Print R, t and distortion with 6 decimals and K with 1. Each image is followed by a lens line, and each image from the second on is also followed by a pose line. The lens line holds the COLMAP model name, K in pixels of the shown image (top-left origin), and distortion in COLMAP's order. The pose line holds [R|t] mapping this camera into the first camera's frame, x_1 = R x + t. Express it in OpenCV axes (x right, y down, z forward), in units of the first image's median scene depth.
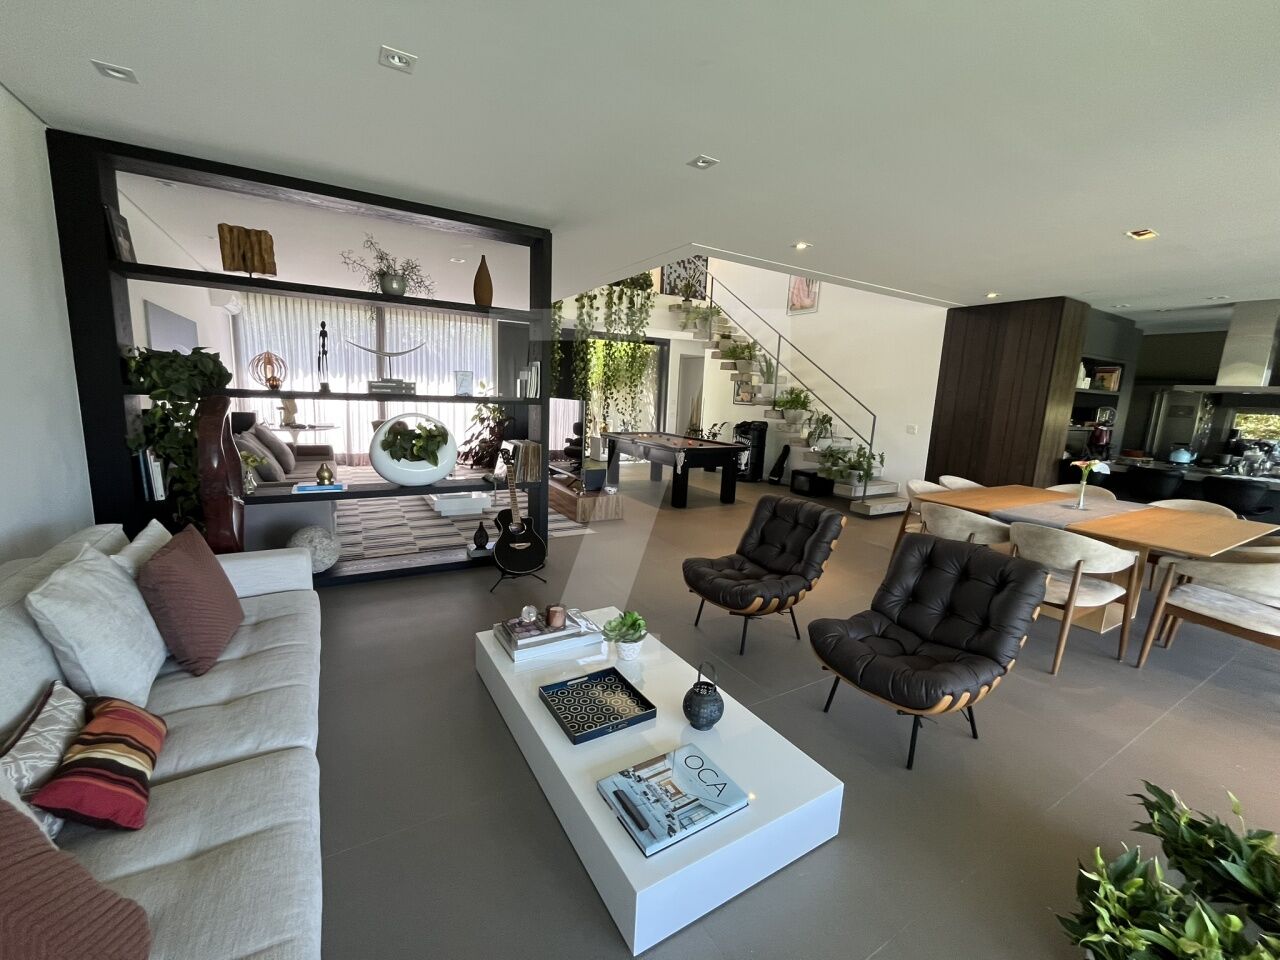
lens RADIAL K [[518.2, 0, 638.4], [0, 518.2, 478.9], [0, 0, 1]] dist [0.001159, -0.000208]
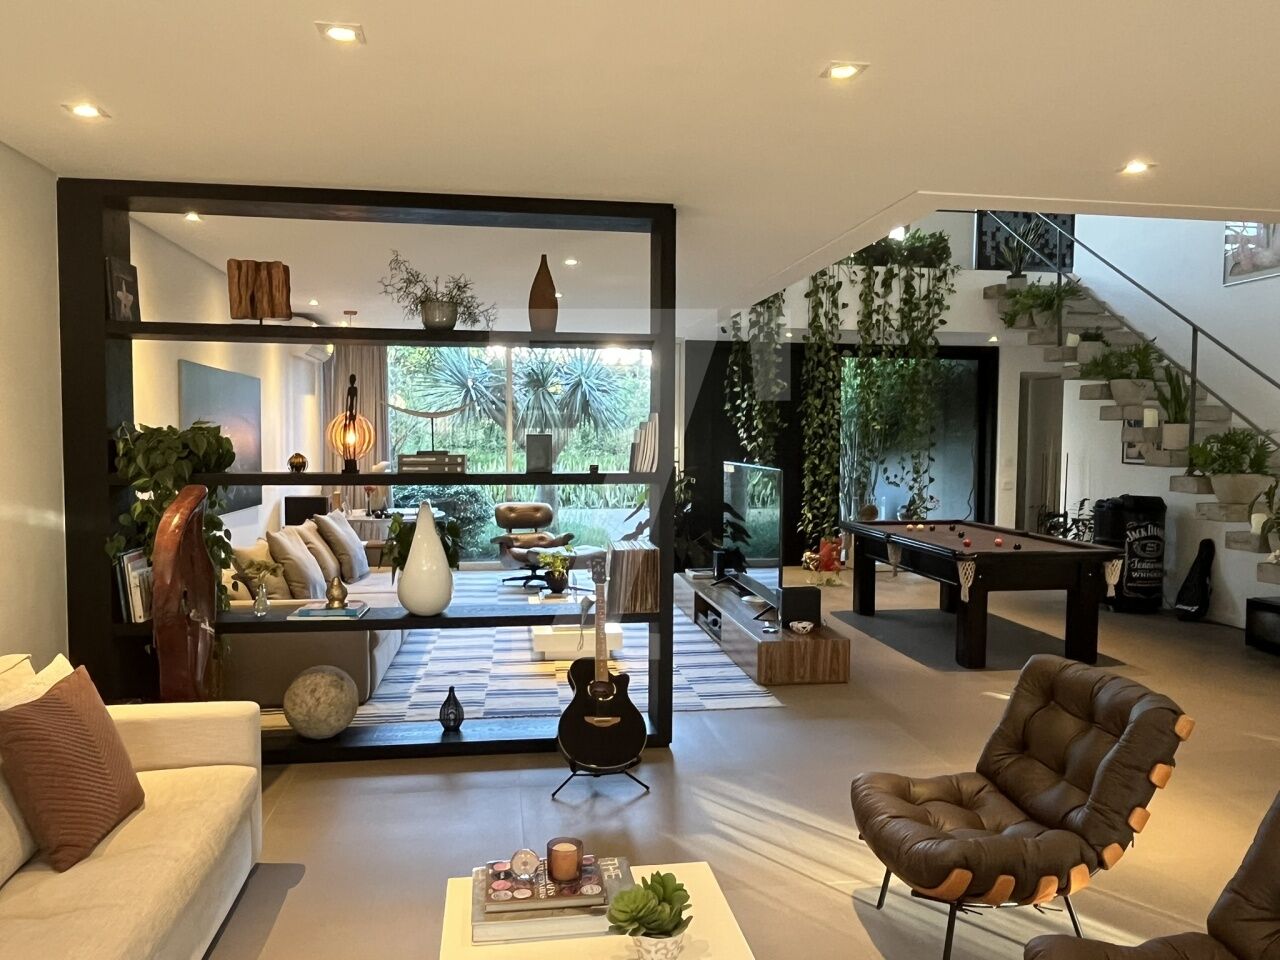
lens RADIAL K [[905.7, 0, 637.6], [0, 905.7, 485.8], [0, 0, 1]] dist [-0.006160, -0.001530]
pose [[0.927354, -0.017016, -0.373799, 0.181445], [-0.027873, 0.993049, -0.114355, -0.019591], [0.373147, 0.116467, 0.920433, 0.026500]]
